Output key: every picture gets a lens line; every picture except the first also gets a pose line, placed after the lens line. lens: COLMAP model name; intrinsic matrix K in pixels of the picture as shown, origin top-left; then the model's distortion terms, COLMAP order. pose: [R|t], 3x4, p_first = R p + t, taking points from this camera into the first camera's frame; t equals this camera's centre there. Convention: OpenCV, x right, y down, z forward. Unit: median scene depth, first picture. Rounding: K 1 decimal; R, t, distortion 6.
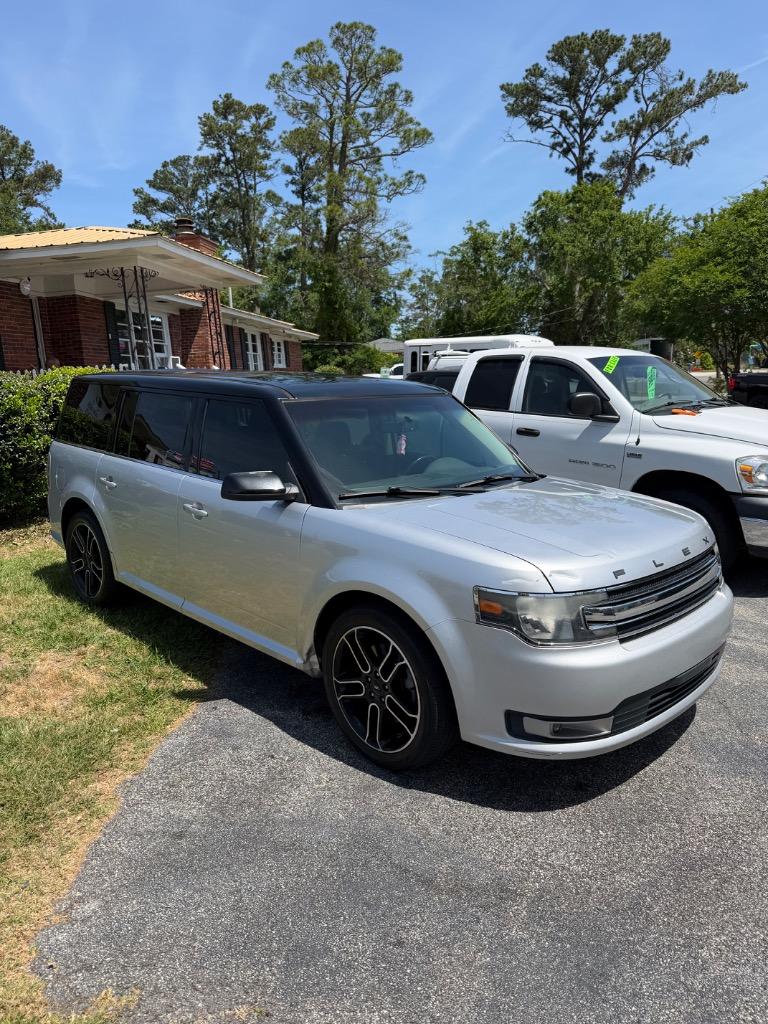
lens RADIAL K [[712.9, 0, 384.0], [0, 712.9, 512.0], [0, 0, 1]] dist [-0.004256, -0.002459]
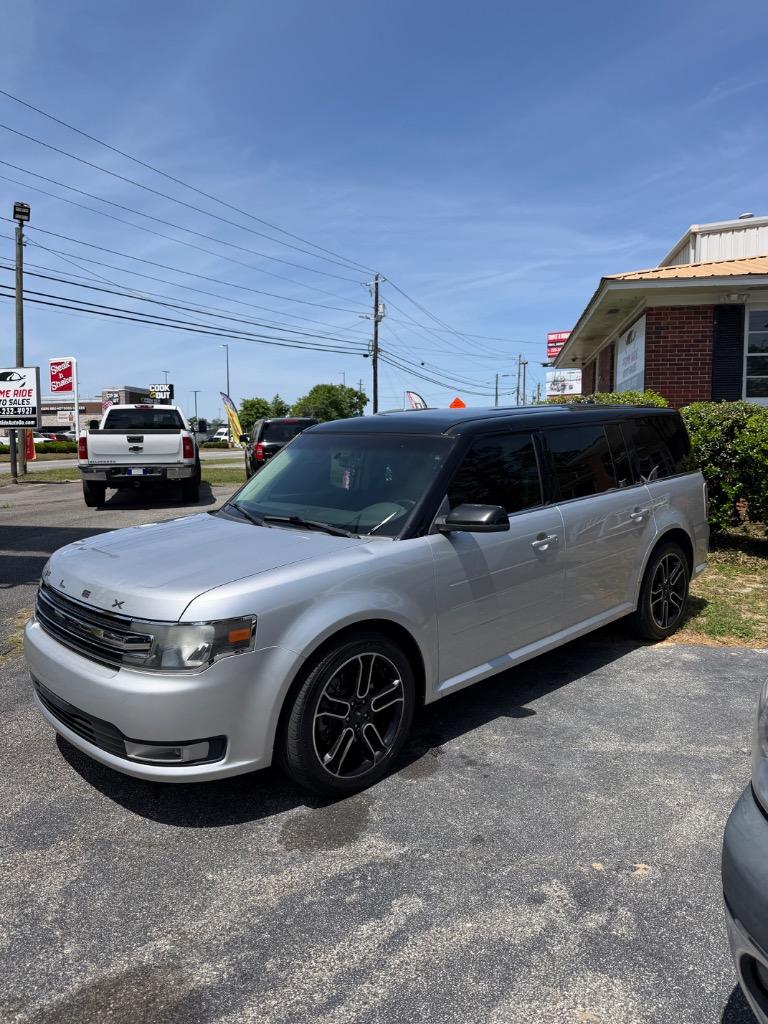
lens RADIAL K [[712.9, 0, 384.0], [0, 712.9, 512.0], [0, 0, 1]] dist [-0.004256, -0.002459]
pose [[0.017637, 0.146647, -0.989032, 0.266470], [-0.180084, 0.973474, 0.141129, -0.051728], [0.983493, 0.175620, 0.043578, 0.256481]]
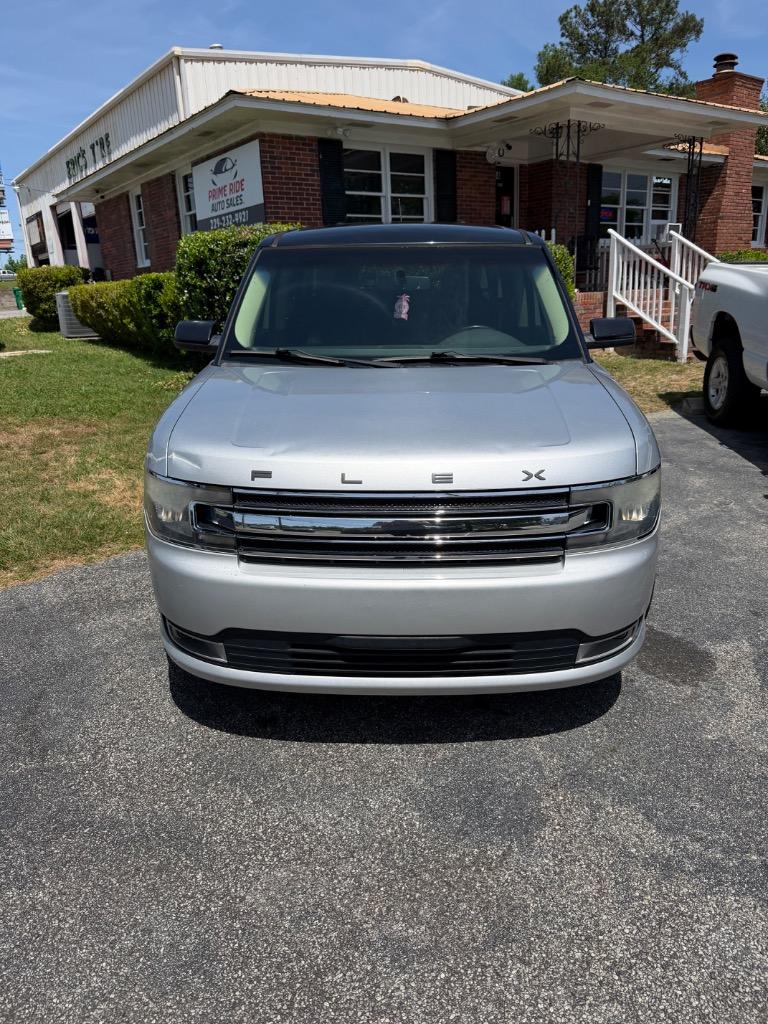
lens RADIAL K [[712.9, 0, 384.0], [0, 712.9, 512.0], [0, 0, 1]] dist [-0.004256, -0.002459]
pose [[0.710580, 0.237230, -0.662418, 0.157182], [-0.127699, 0.969294, 0.210147, -0.008541], [0.691931, -0.064736, 0.719055, 0.092198]]
